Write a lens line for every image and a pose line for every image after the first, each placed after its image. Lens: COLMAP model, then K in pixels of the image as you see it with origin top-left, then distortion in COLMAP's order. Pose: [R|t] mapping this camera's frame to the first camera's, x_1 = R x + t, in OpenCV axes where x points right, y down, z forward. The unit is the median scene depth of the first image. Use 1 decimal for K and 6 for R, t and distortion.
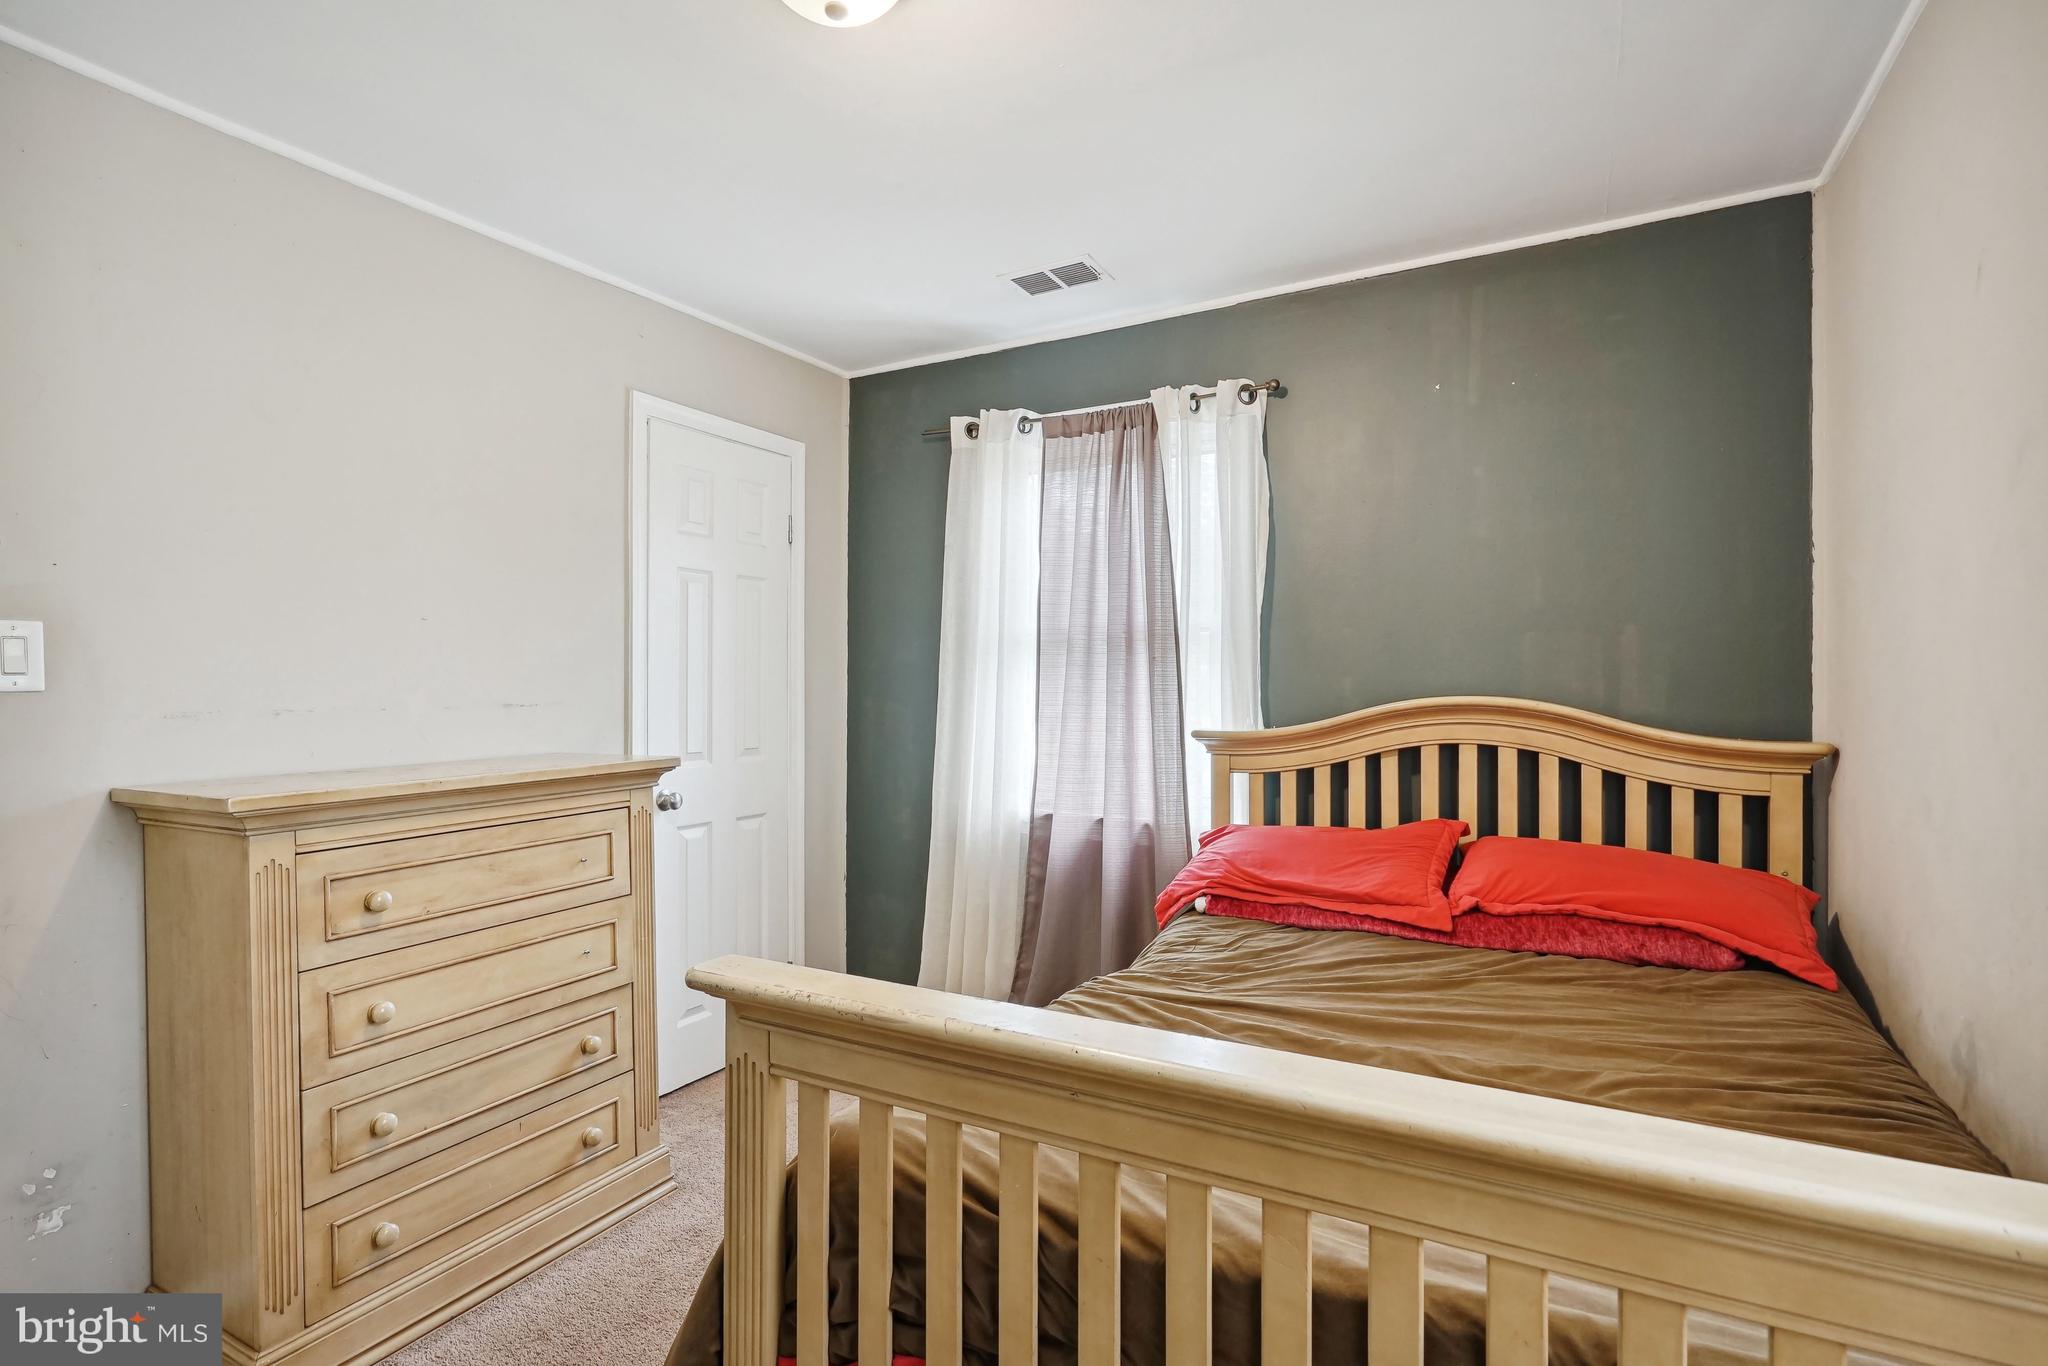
lens RADIAL K [[953.7, 0, 1006.8], [0, 953.7, 675.9], [0, 0, 1]] dist [-0.044058, 0.000579]
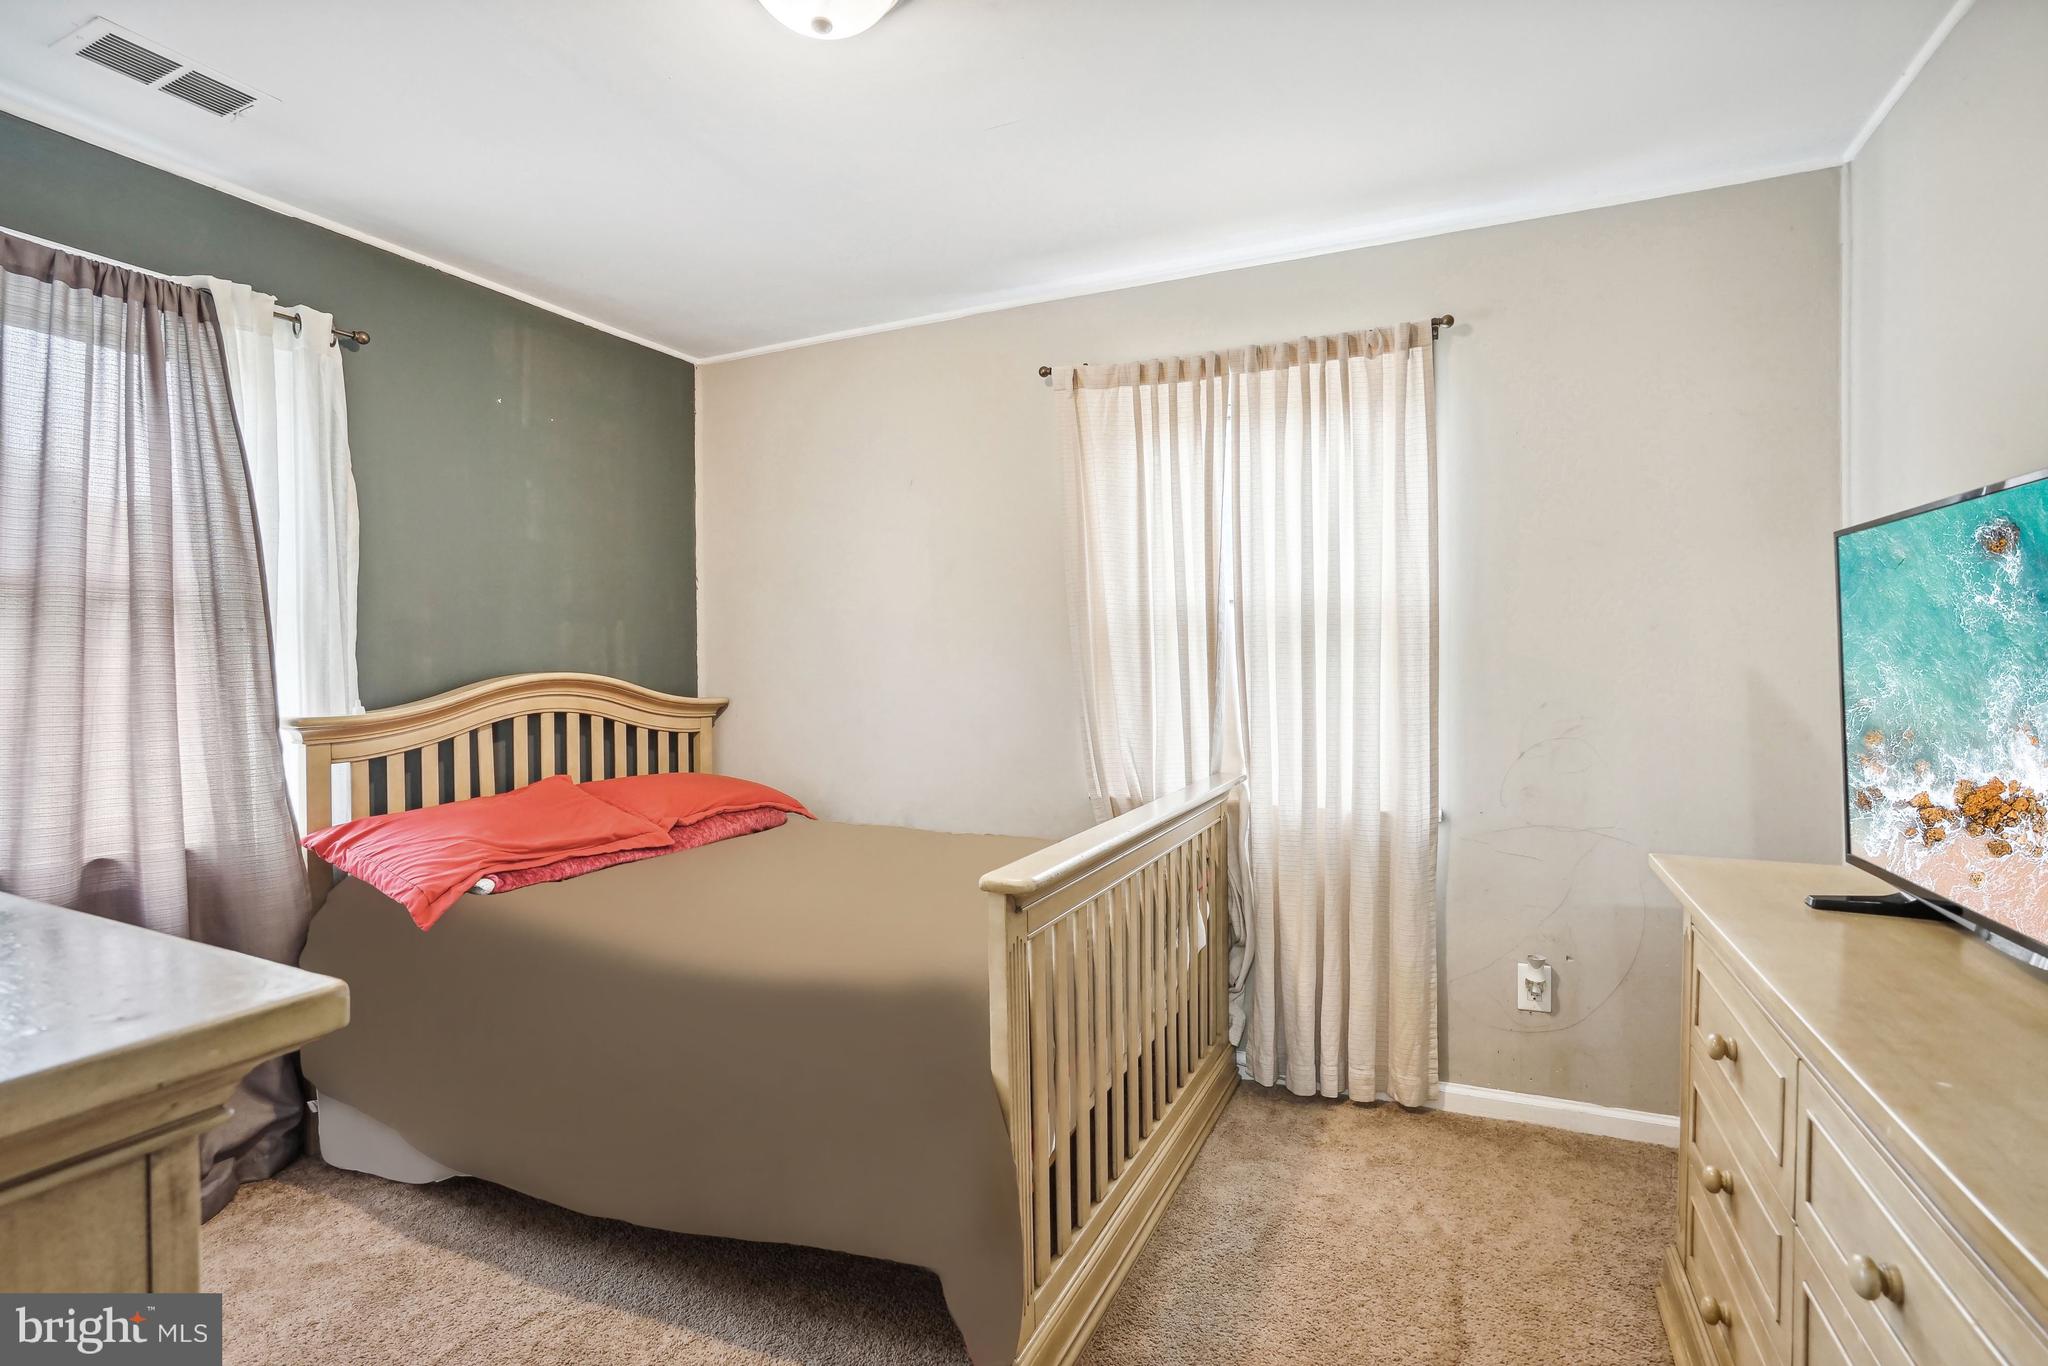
lens RADIAL K [[953.7, 0, 1006.8], [0, 953.7, 675.9], [0, 0, 1]] dist [-0.044058, 0.000579]
pose [[-0.075575, -0.009536, 0.997095, -0.690653], [-0.001801, 0.999954, 0.009427, 0.011696], [-0.997138, -0.001084, -0.075589, 0.462433]]
